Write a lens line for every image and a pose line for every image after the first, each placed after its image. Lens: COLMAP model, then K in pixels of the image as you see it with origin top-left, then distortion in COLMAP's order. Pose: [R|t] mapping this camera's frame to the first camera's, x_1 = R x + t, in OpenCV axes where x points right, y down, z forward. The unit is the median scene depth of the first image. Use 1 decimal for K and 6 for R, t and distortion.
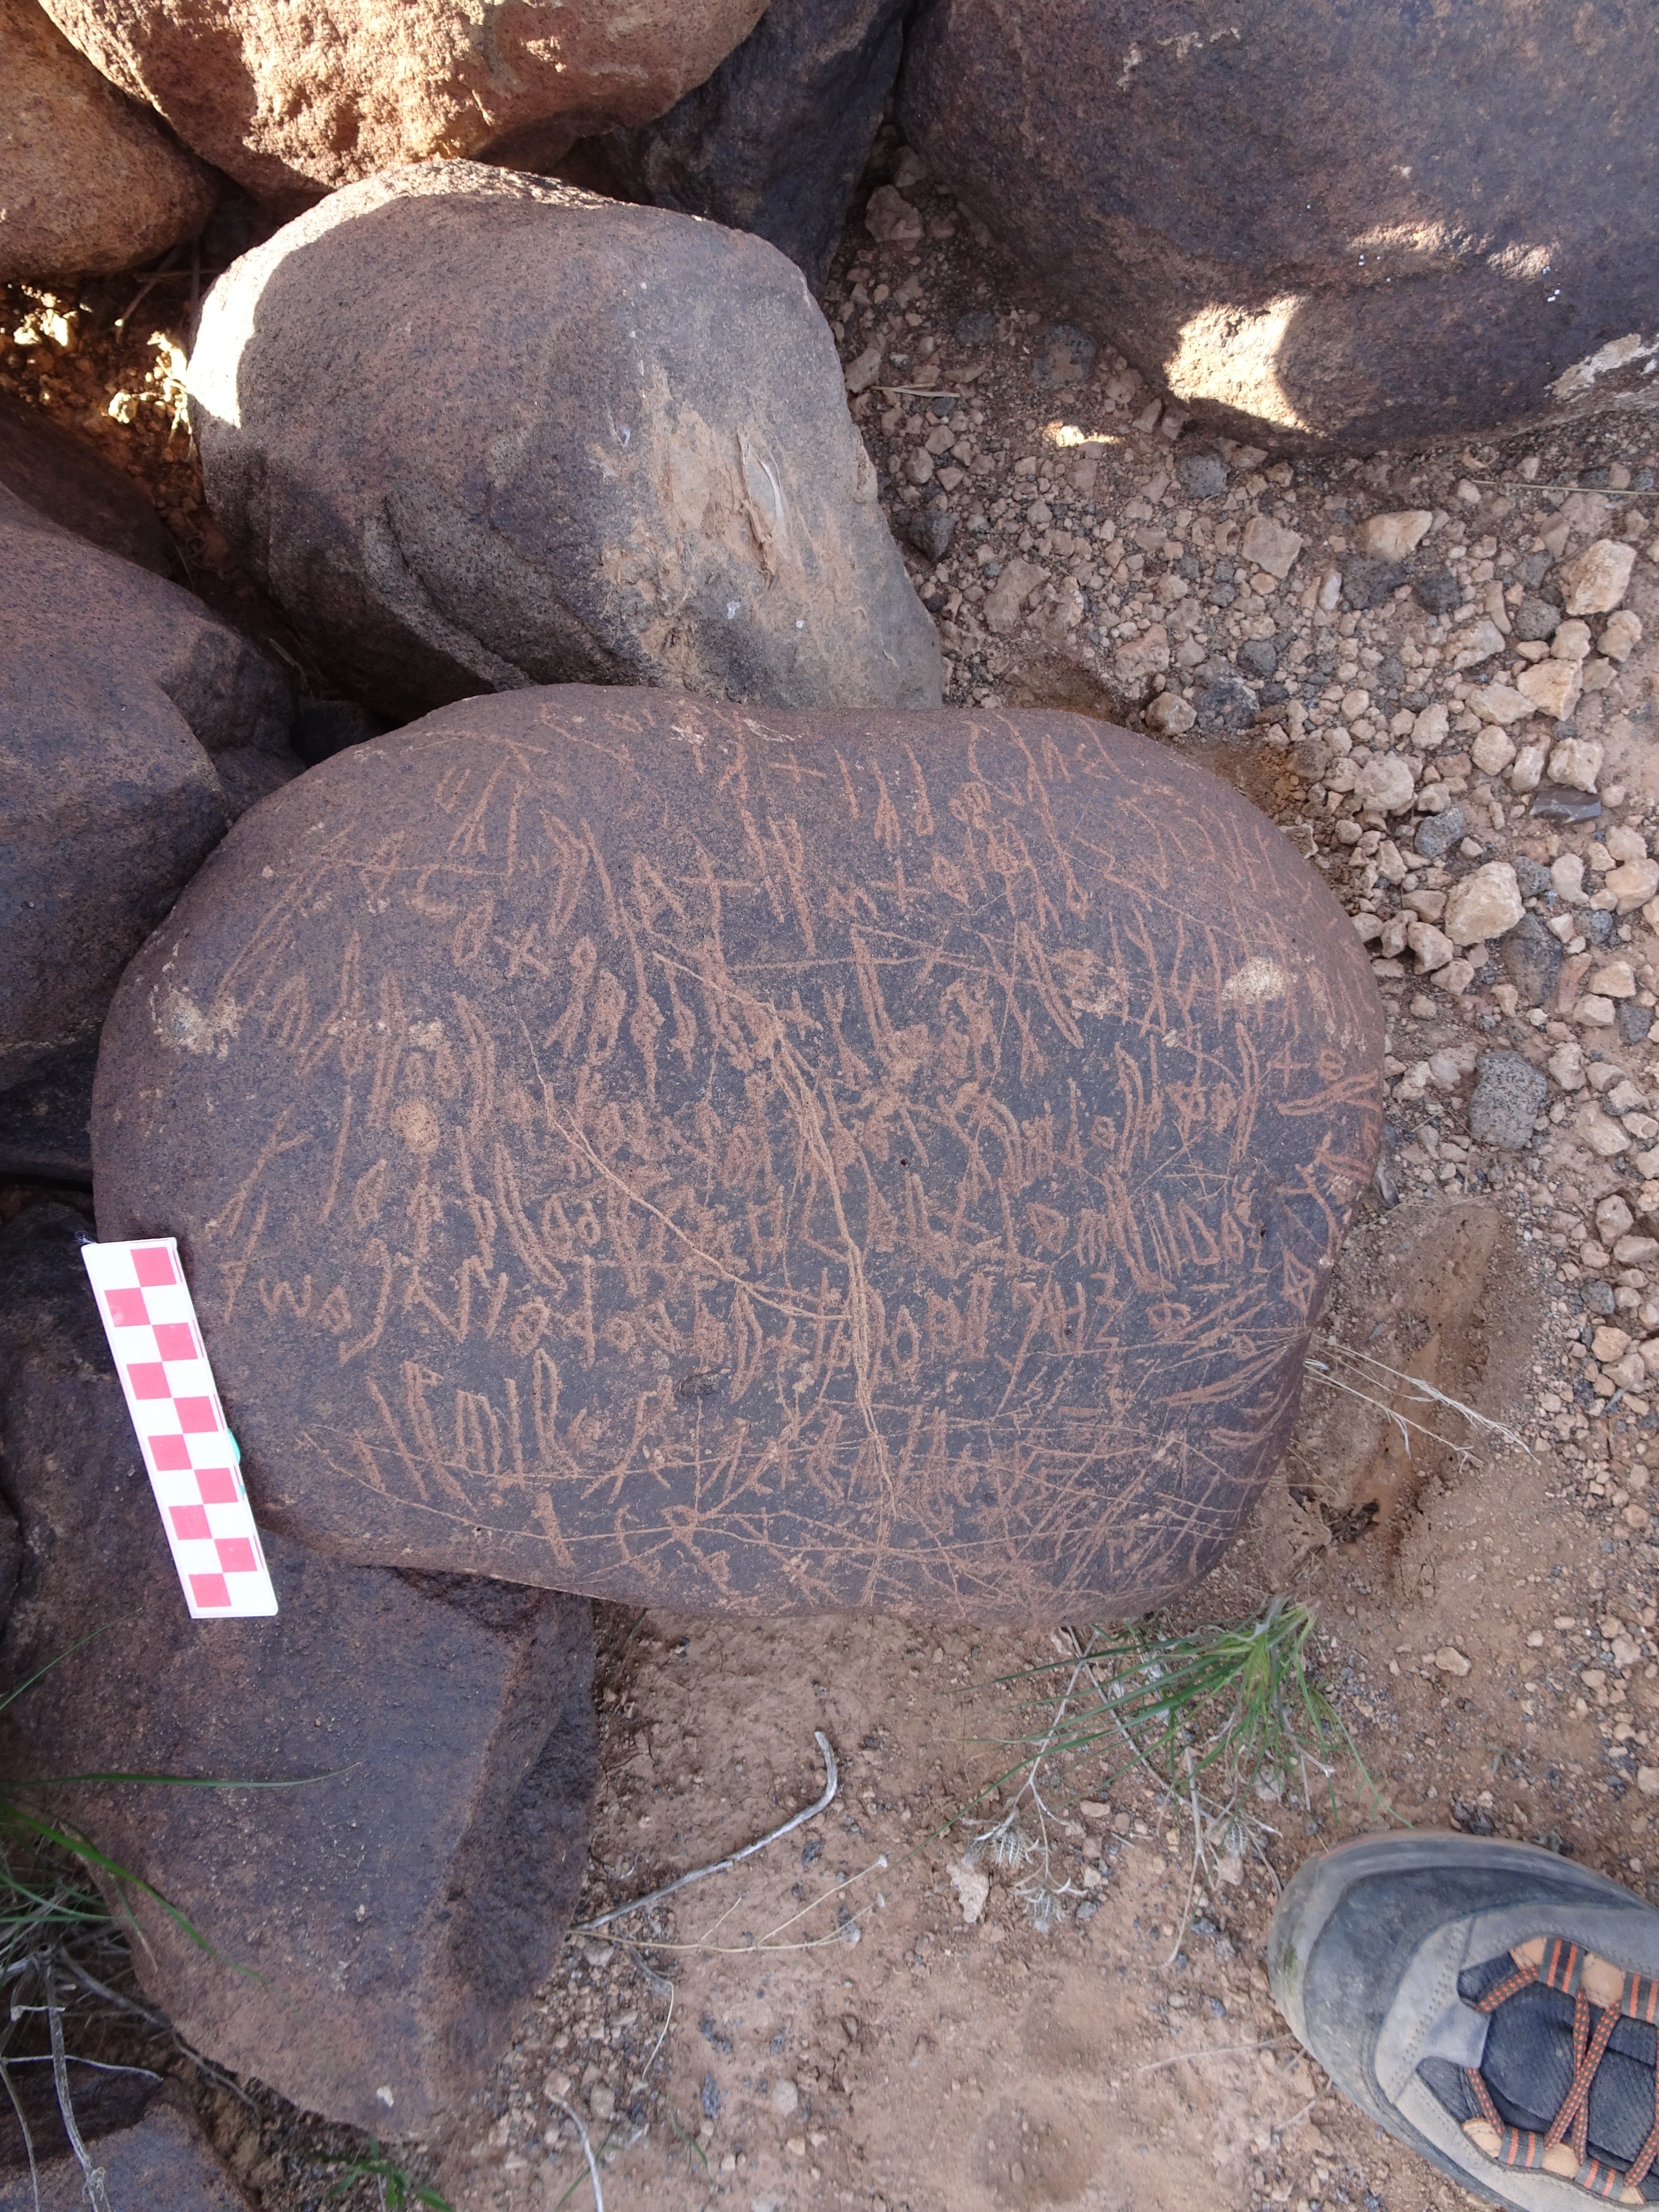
lens RADIAL K [[1569.8, 0, 829.6], [0, 1569.8, 1099.1], [0, 0, 1]] dist [0.009623, -0.005156]
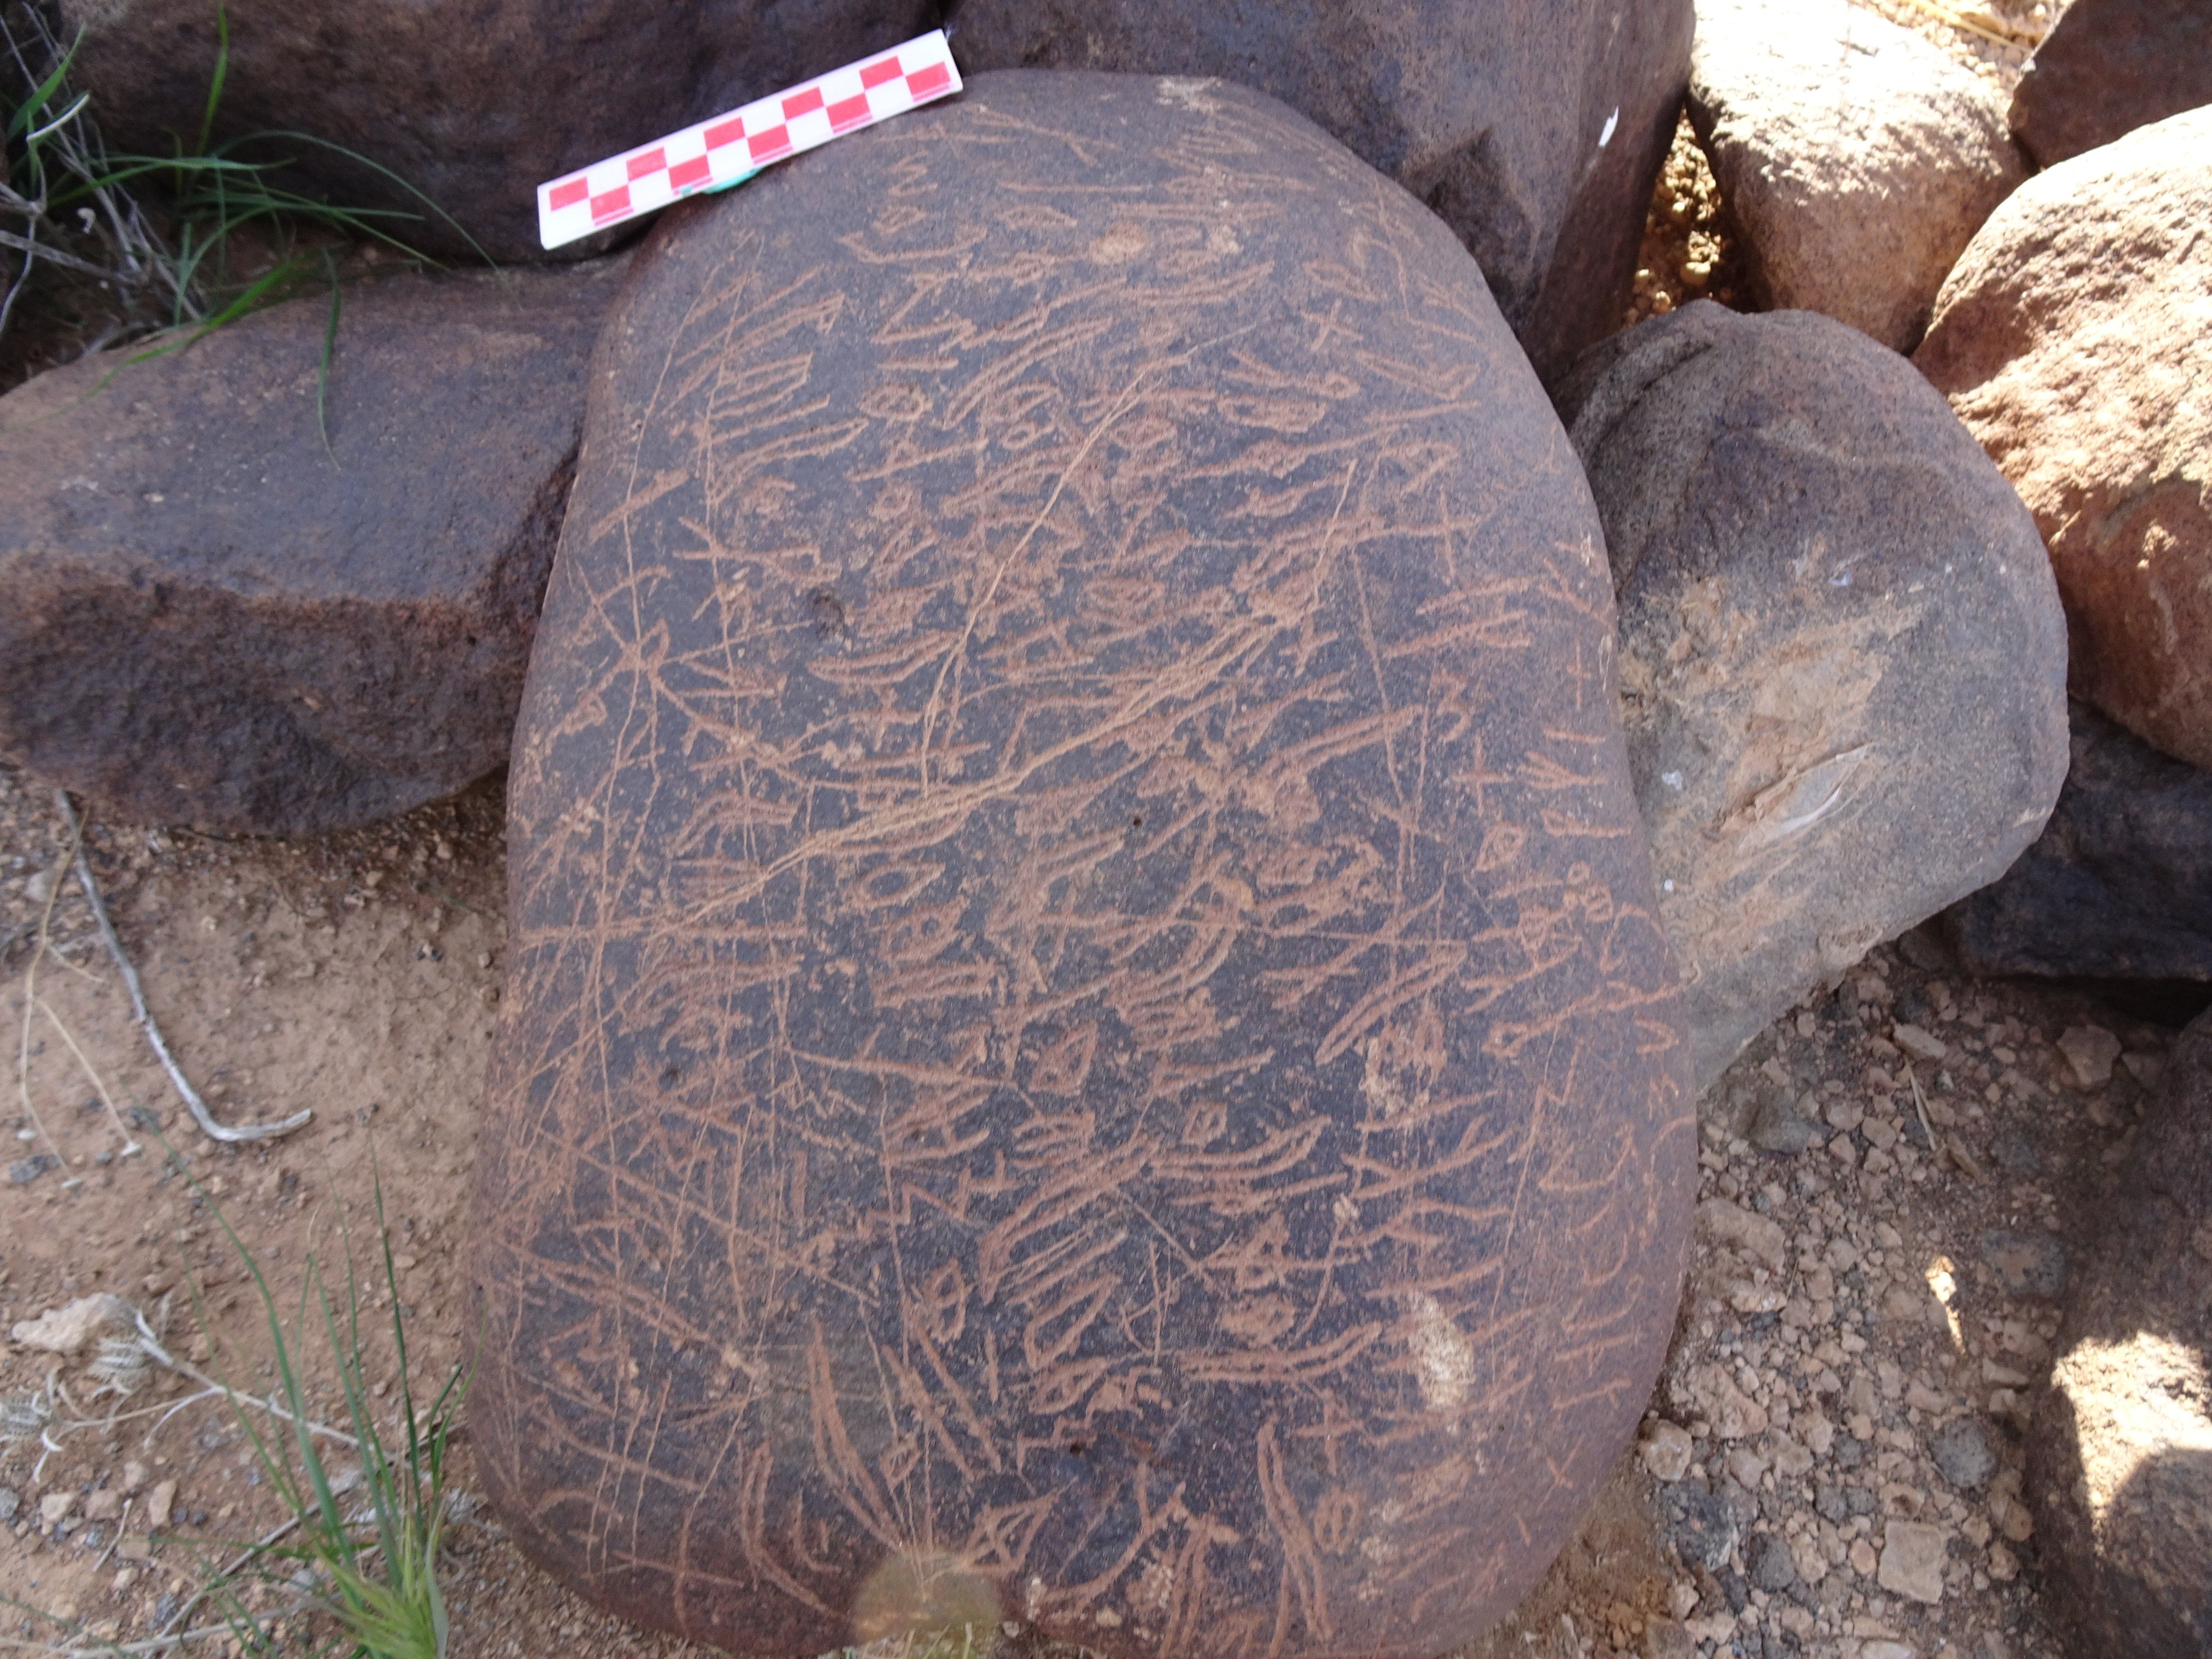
lens RADIAL K [[1573.5, 0, 1110.9], [0, 1573.5, 828.1], [0, 0, 1]] dist [0.011807, -0.008631]
pose [[0.143388, 0.888784, -0.435319, 0.324914], [-0.986084, 0.090913, -0.139188, 0.135998], [-0.084132, 0.449219, 0.889452, 0.266269]]
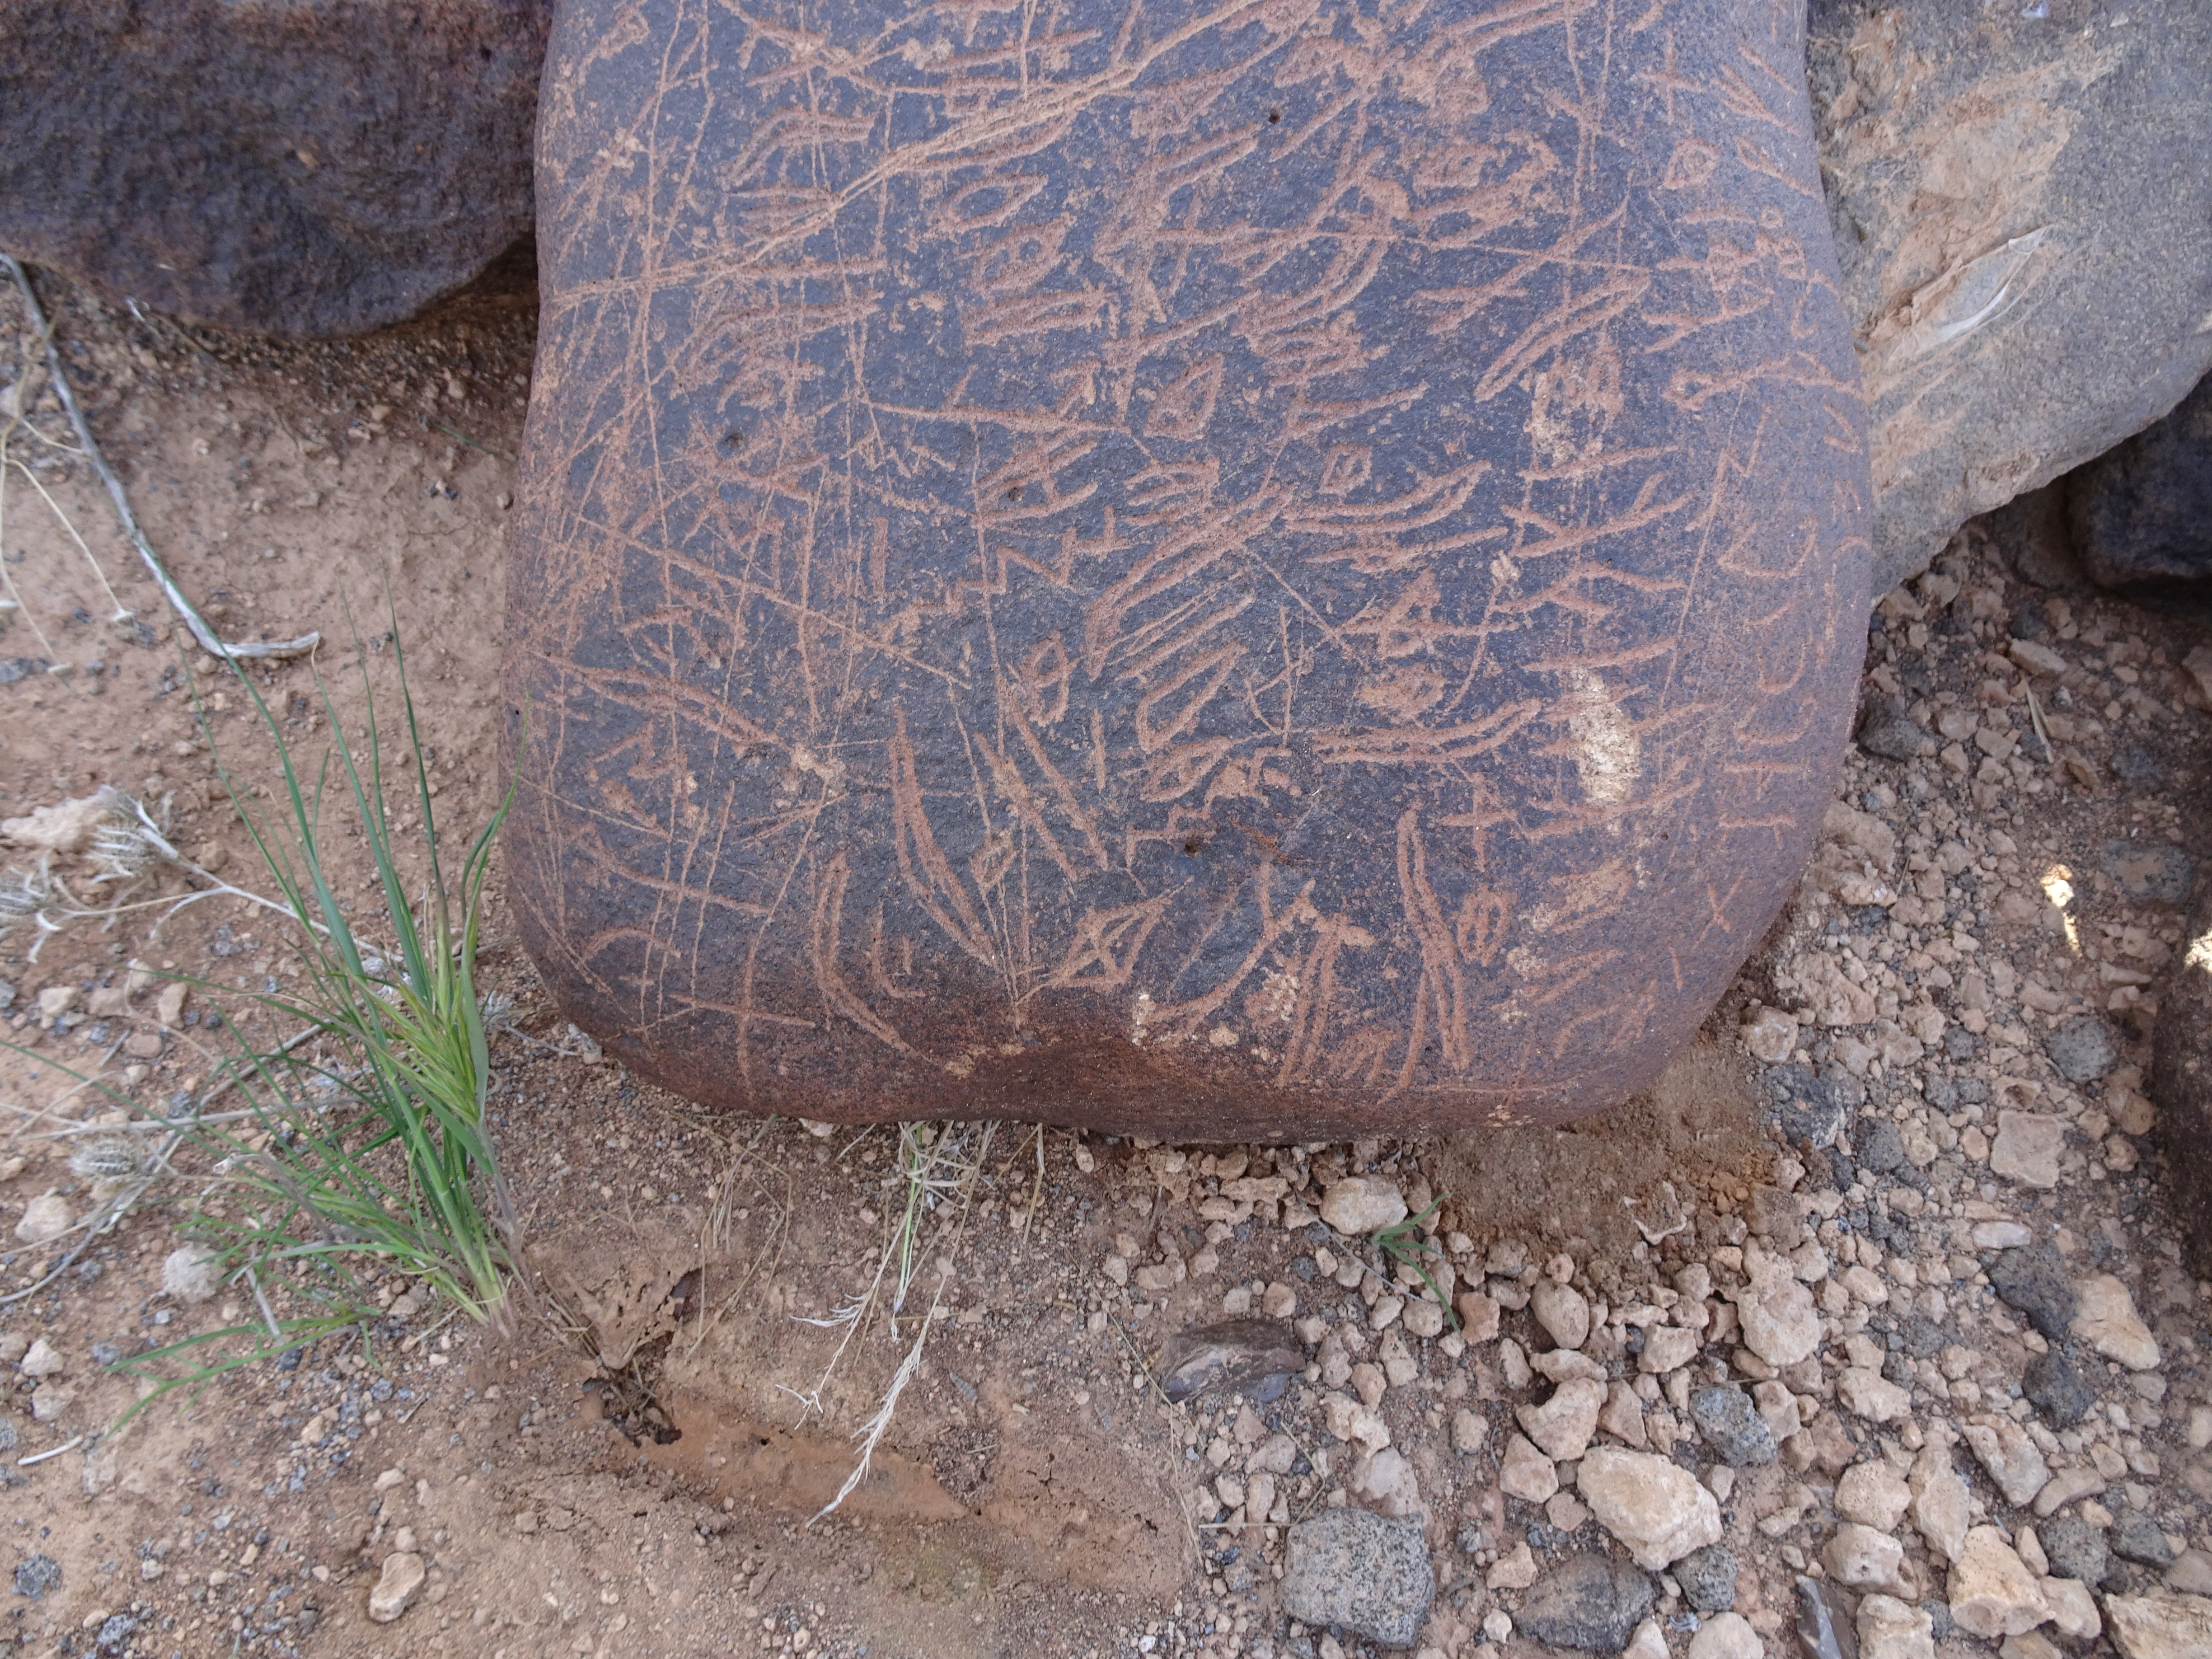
lens RADIAL K [[1576.1, 0, 1110.7], [0, 1576.1, 826.6], [0, 0, 1]] dist [0.009579, -0.005307]
pose [[0.134561, 0.921526, -0.364257, 0.470199], [-0.986814, 0.091251, -0.133686, 0.189985], [-0.089957, 0.377443, 0.921653, 0.427070]]
